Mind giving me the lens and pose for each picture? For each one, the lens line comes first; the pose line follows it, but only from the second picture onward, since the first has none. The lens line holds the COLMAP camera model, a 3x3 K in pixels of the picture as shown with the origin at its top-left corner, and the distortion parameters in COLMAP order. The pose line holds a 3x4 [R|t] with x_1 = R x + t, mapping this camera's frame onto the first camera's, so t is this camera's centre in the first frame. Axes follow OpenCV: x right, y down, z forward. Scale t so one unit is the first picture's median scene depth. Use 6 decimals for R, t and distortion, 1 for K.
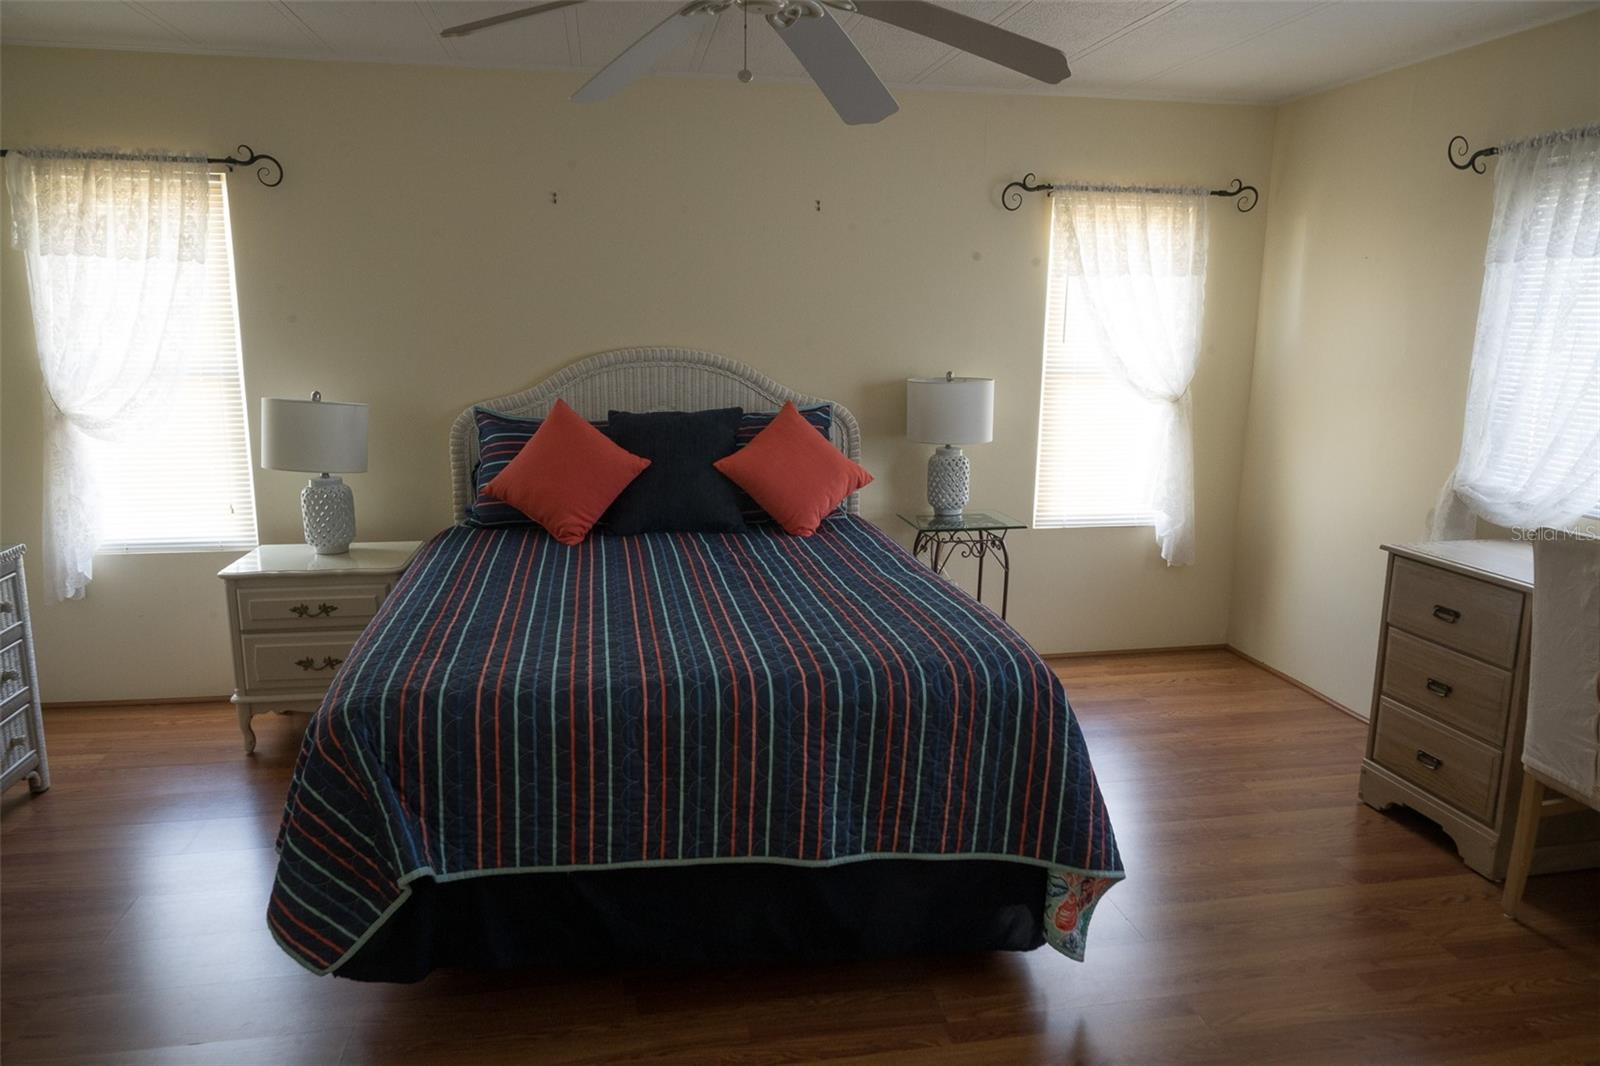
lens RADIAL K [[1083.5, 0, 797.2], [0, 1083.5, 538.3], [0, 0, 1]] dist [-0.000631, 0.000763]
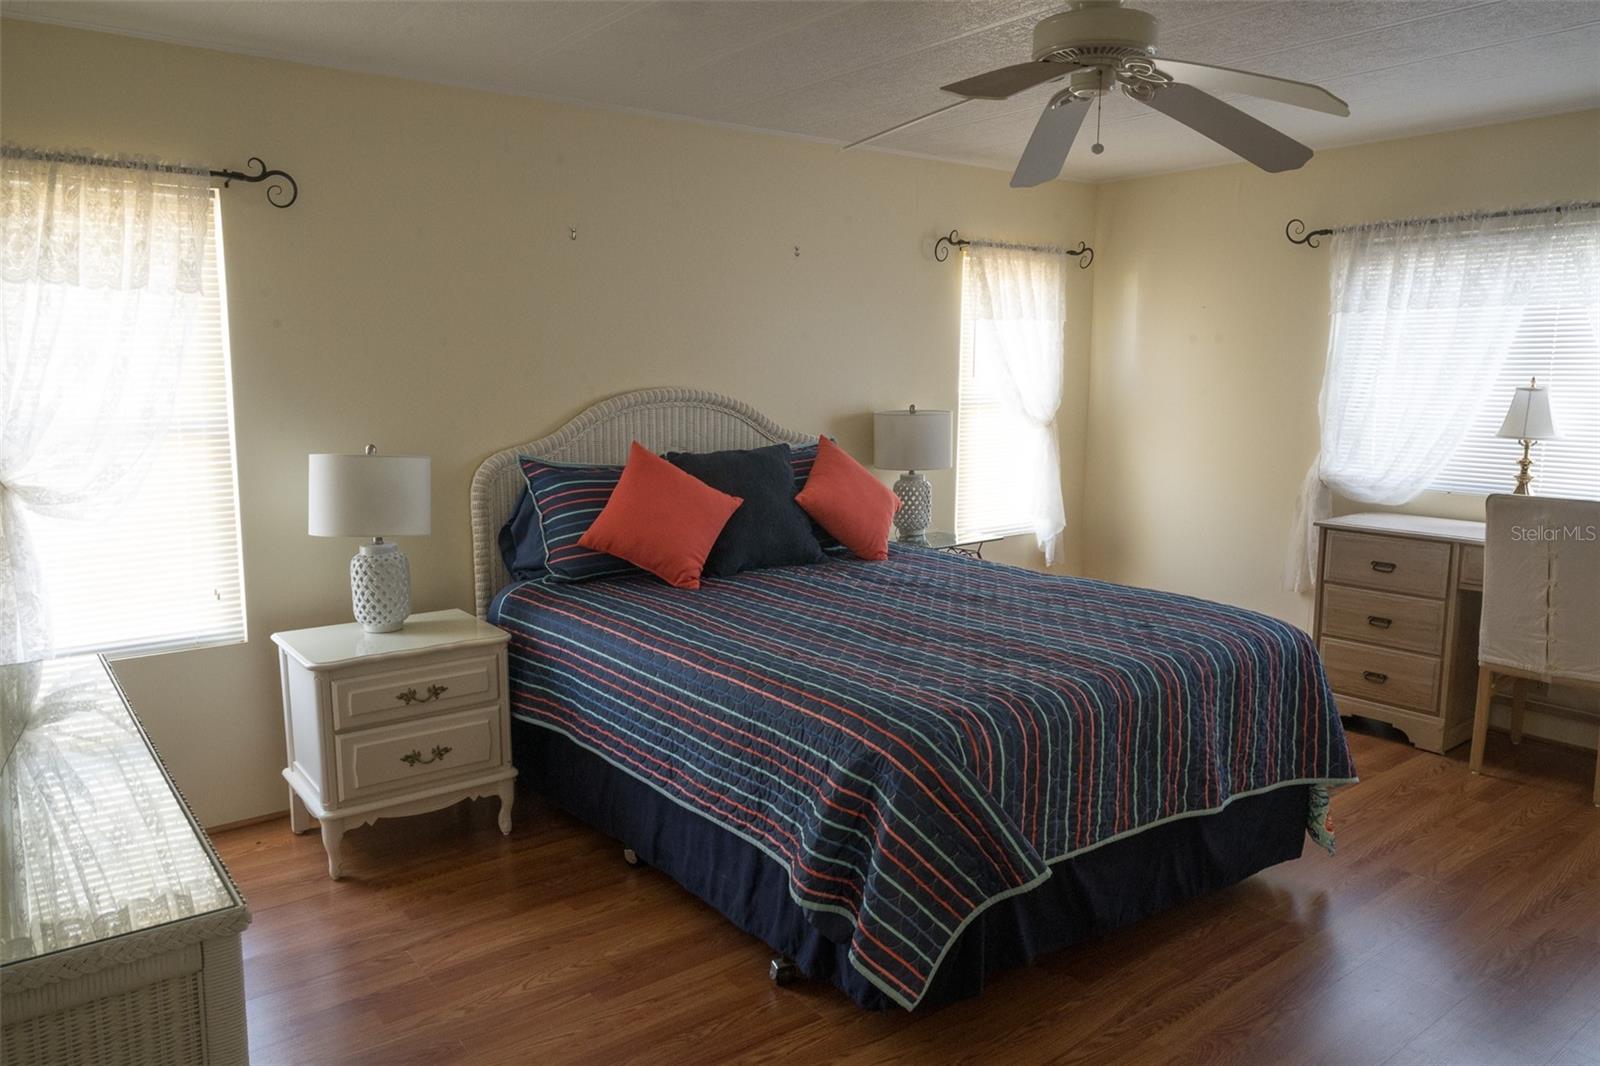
lens RADIAL K [[1108.6, 0, 800.0], [0, 1108.6, 533.0], [0, 0, 1]] dist [-0.001679, 0.001126]
pose [[0.889844, -0.078630, 0.449439, -0.550735], [0.100221, 0.994666, -0.024410, -0.009752], [-0.445123, 0.066765, 0.892977, 0.063377]]
